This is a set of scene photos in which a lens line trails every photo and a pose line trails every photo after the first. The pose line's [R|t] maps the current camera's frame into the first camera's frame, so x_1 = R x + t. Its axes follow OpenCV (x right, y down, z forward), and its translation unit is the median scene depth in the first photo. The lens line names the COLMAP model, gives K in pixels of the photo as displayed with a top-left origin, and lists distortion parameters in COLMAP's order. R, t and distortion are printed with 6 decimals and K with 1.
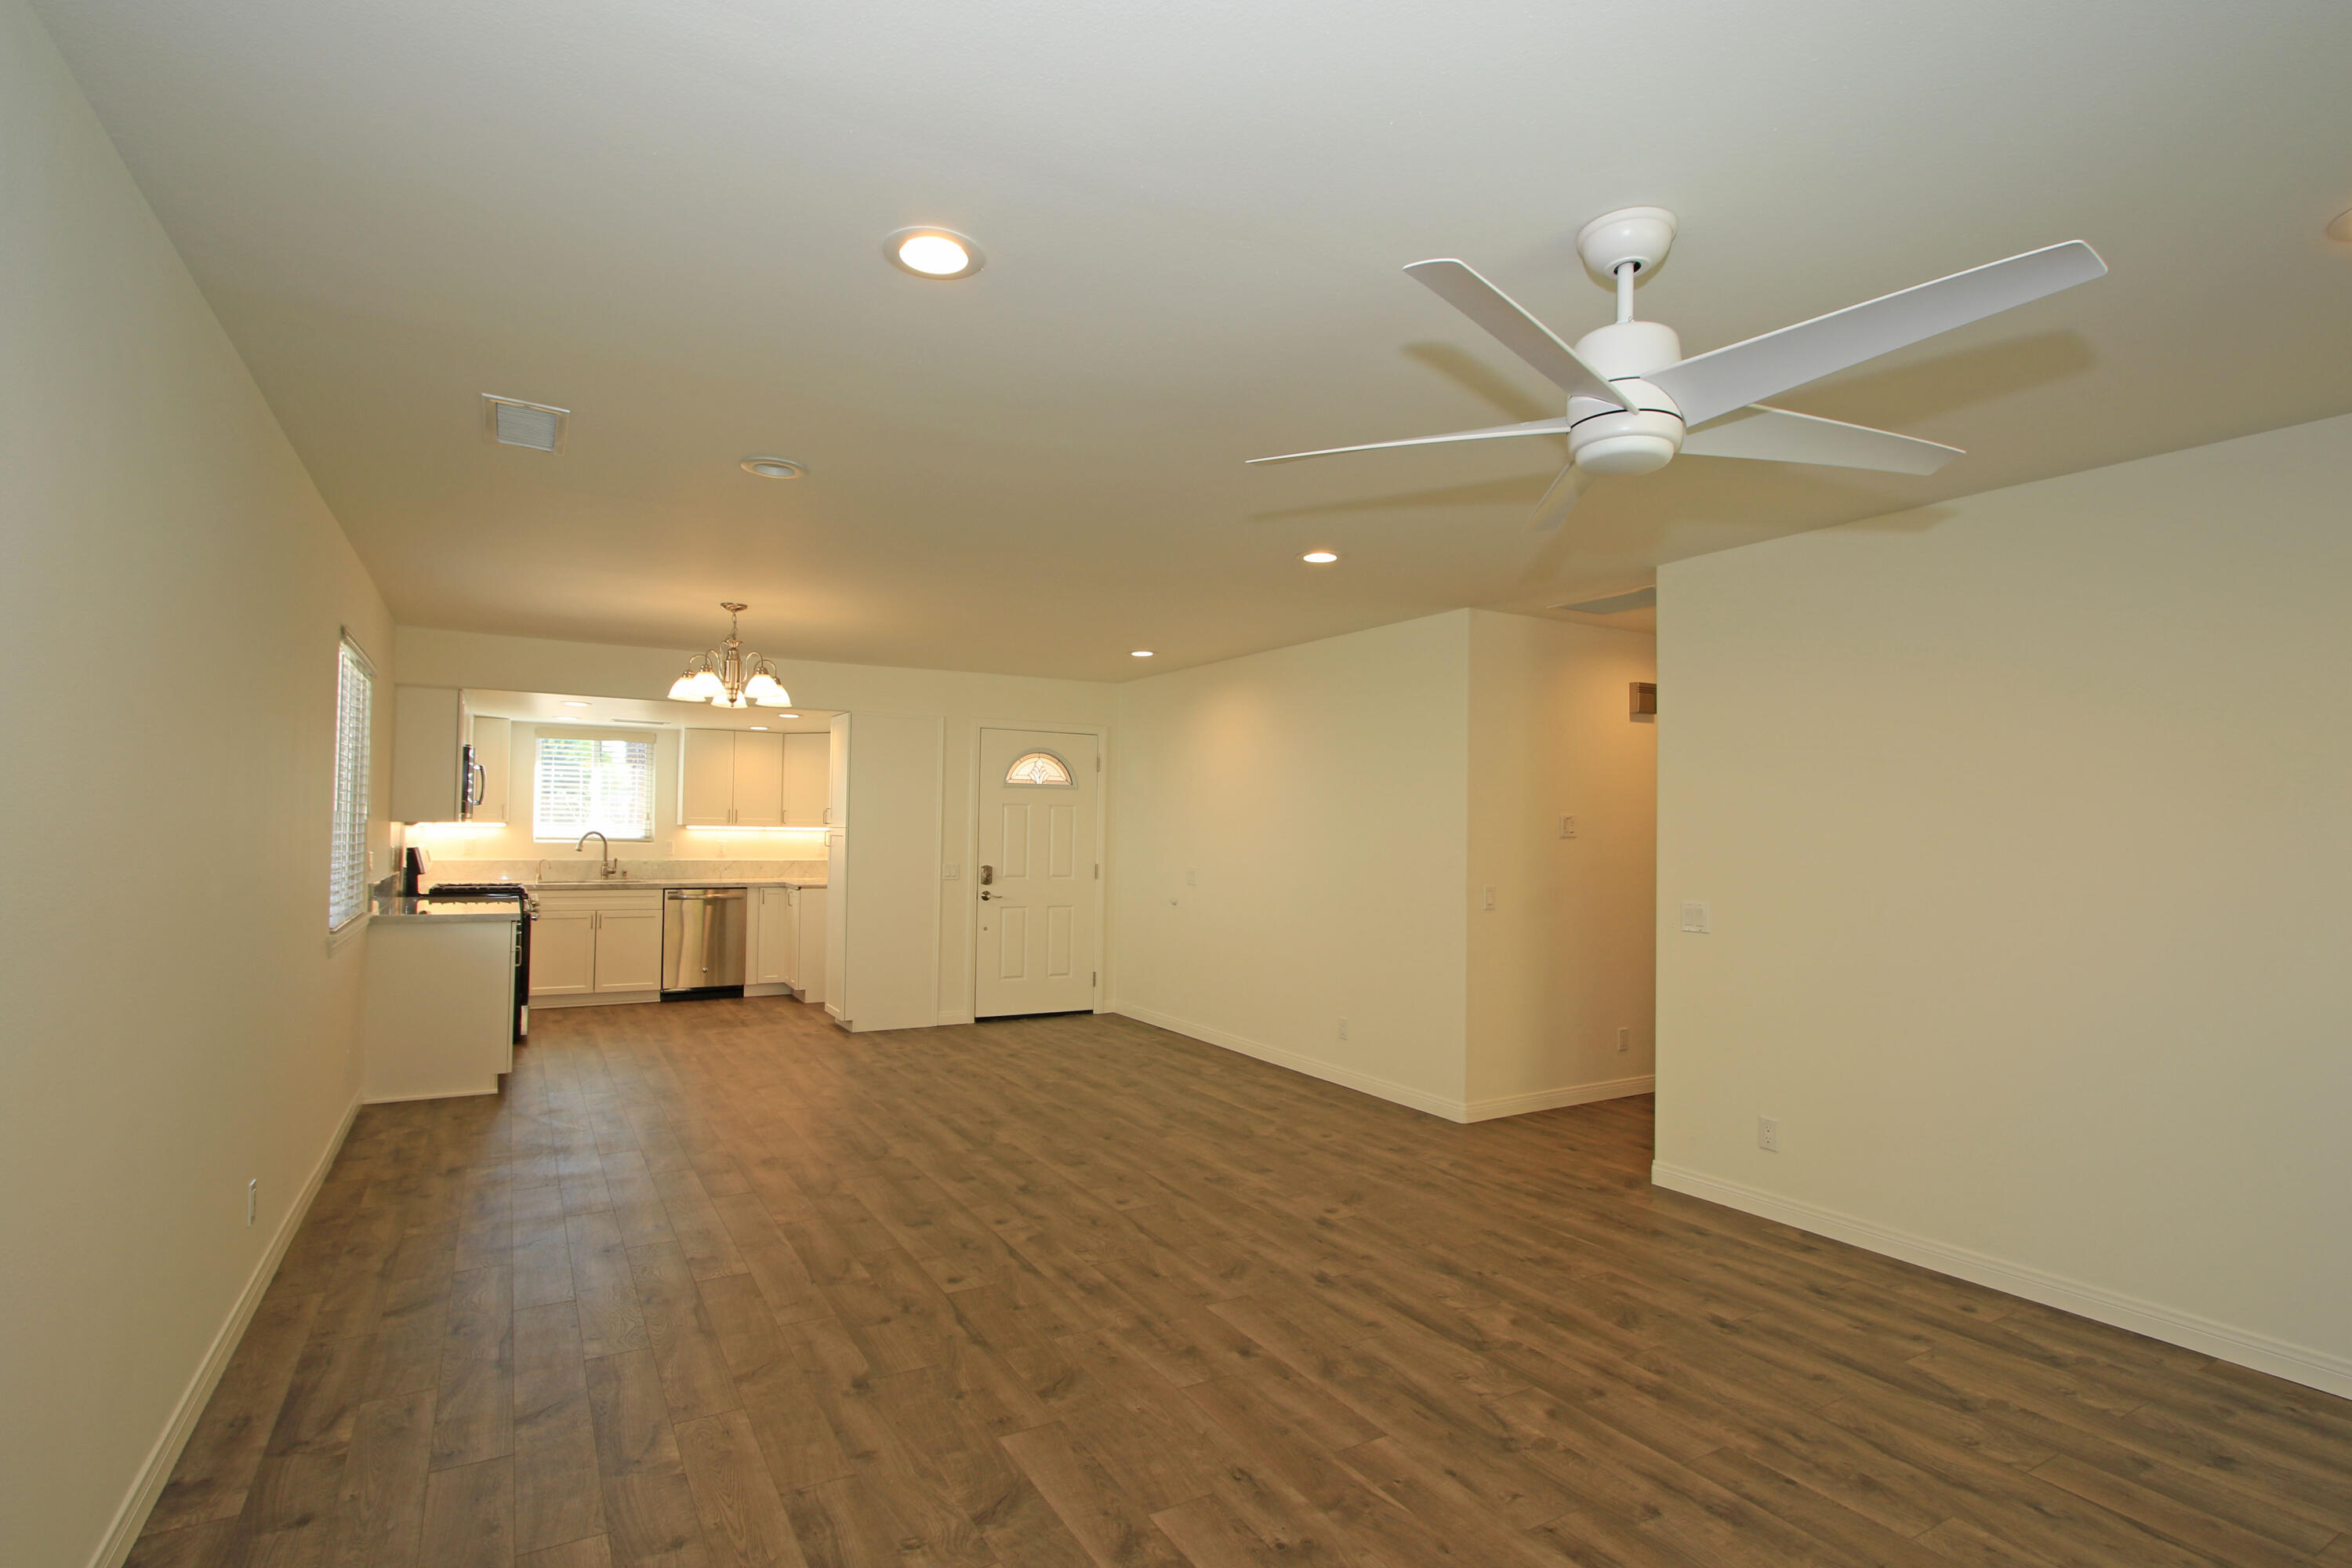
lens RADIAL K [[1134.6, 0, 1158.8], [0, 1134.6, 801.9], [0, 0, 1]] dist [-0.019510, 0.004780]
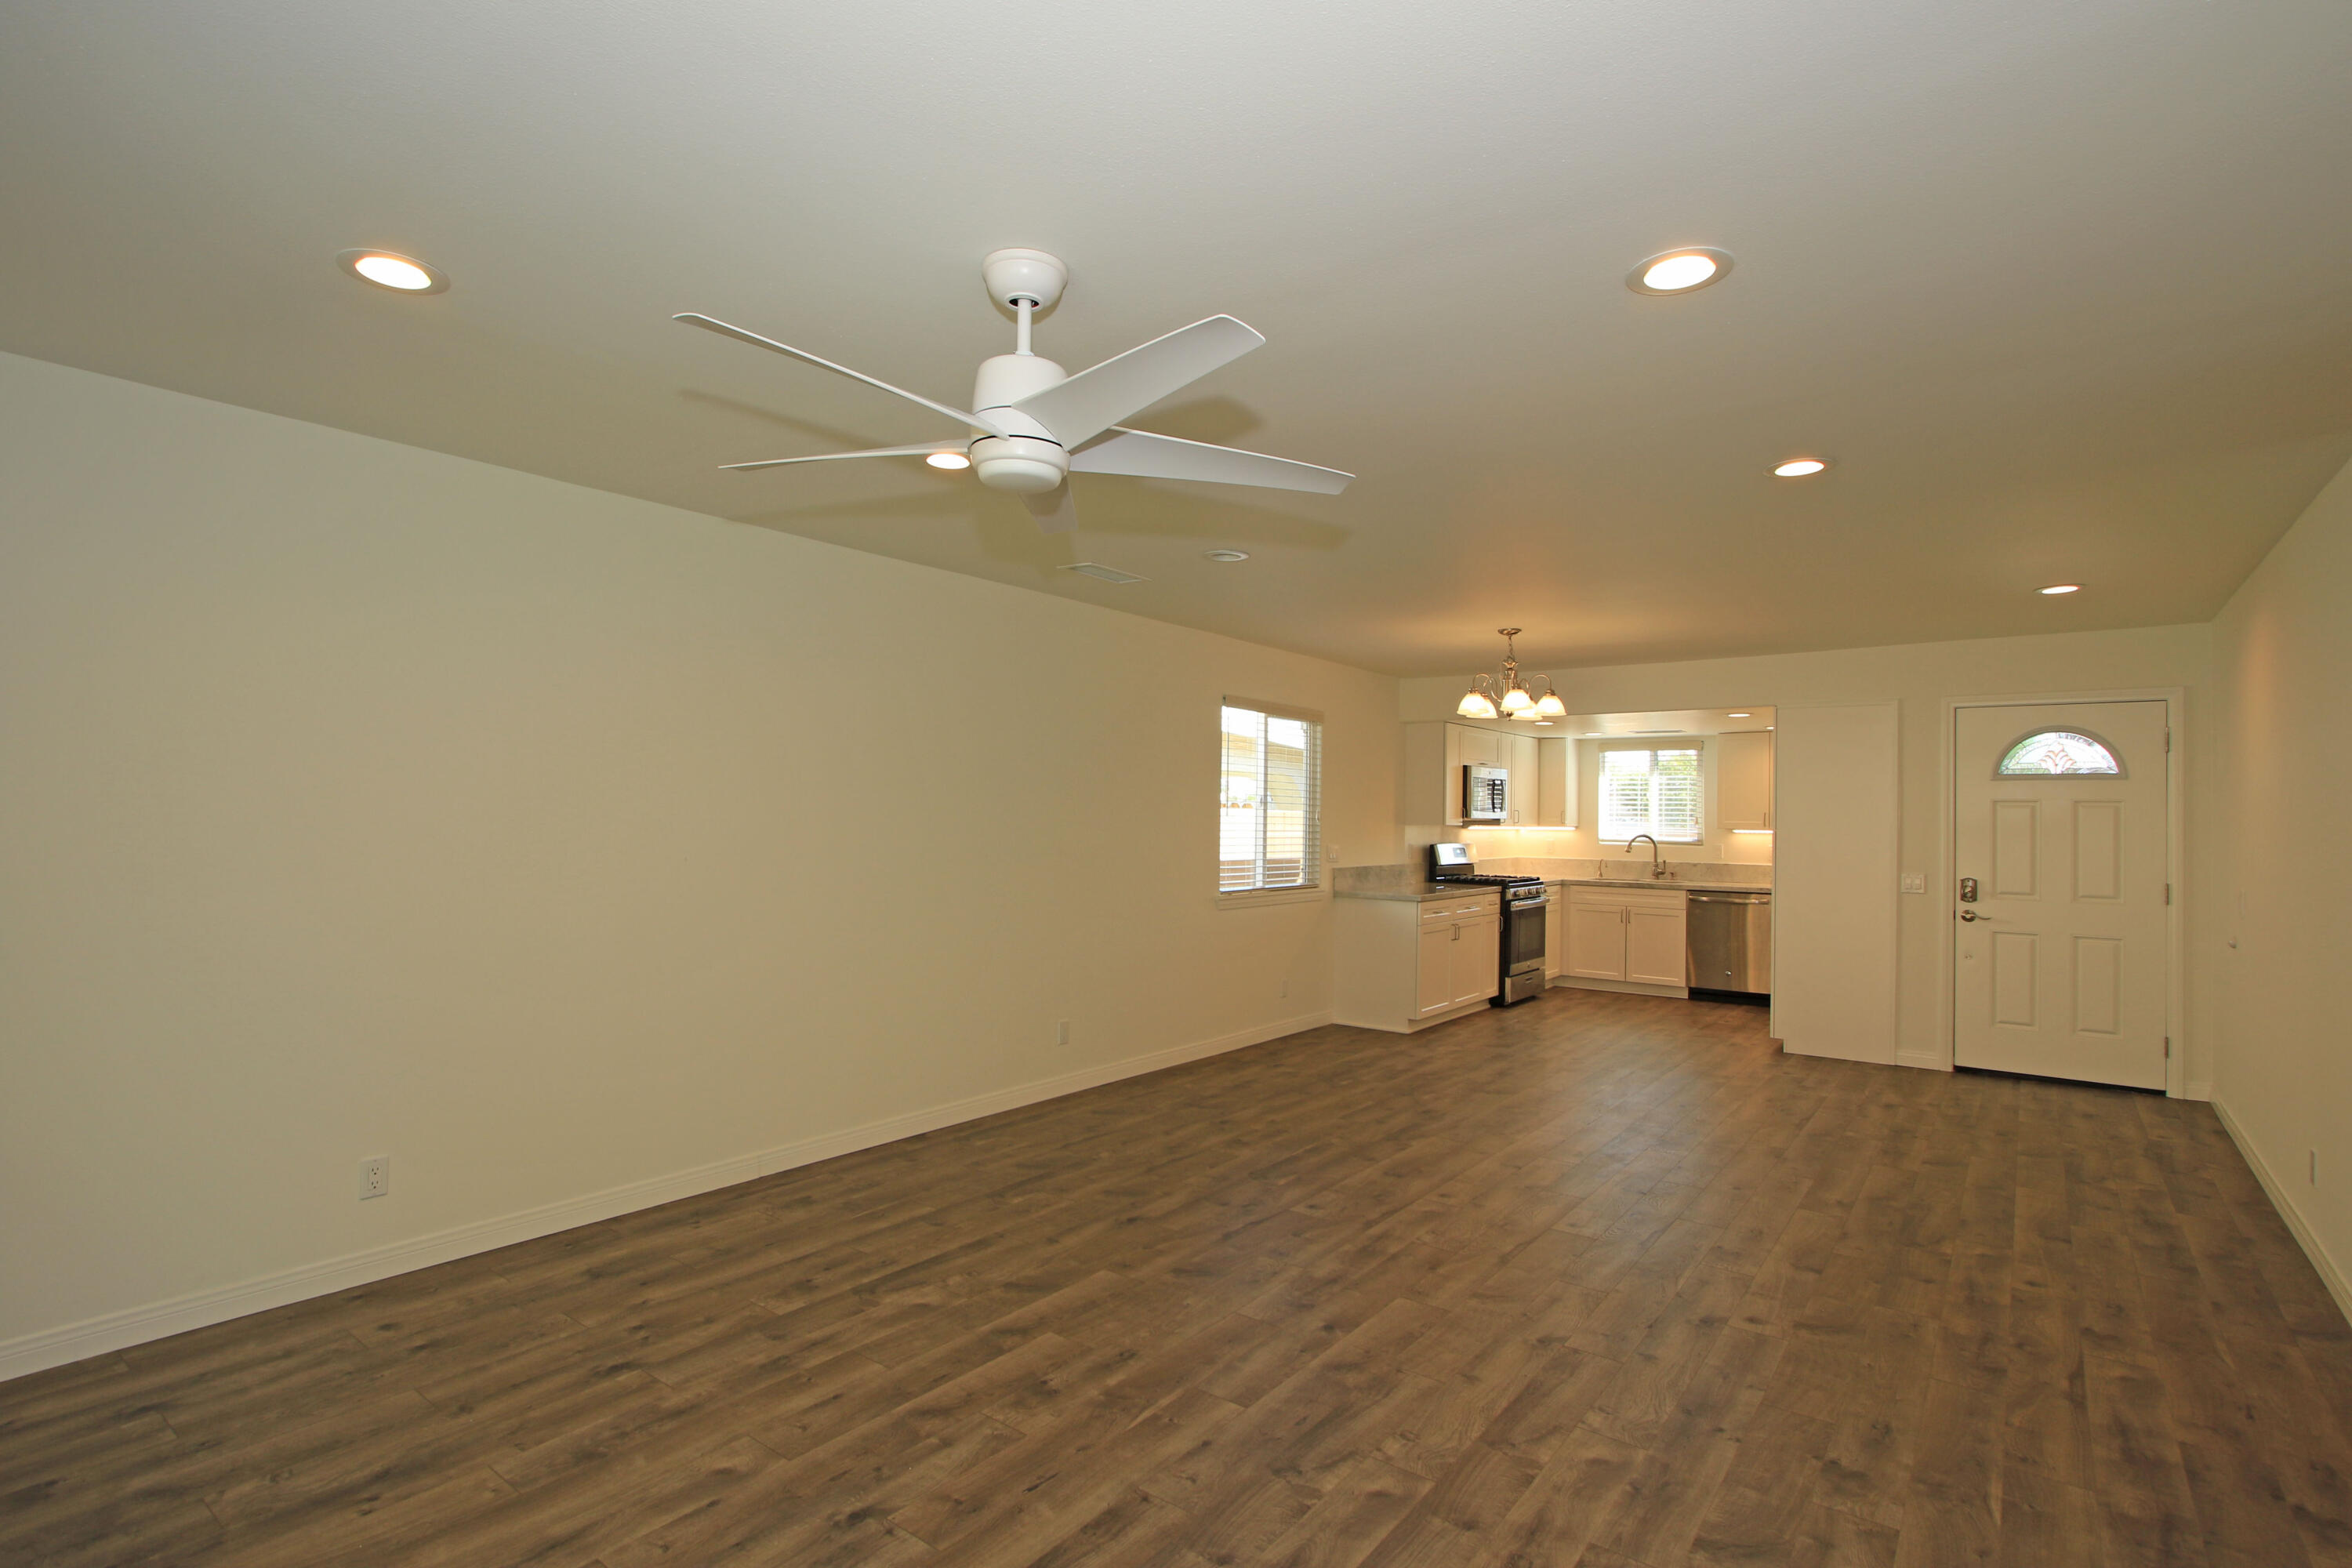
lens RADIAL K [[1134.6, 0, 1167.1], [0, 1134.6, 795.6], [0, 0, 1]] dist [-0.019510, 0.004780]
pose [[0.386216, -0.026788, -0.922019, 0.604555], [0.013387, 0.999636, -0.023435, 0.014636], [0.922311, -0.003293, 0.386434, 0.286268]]
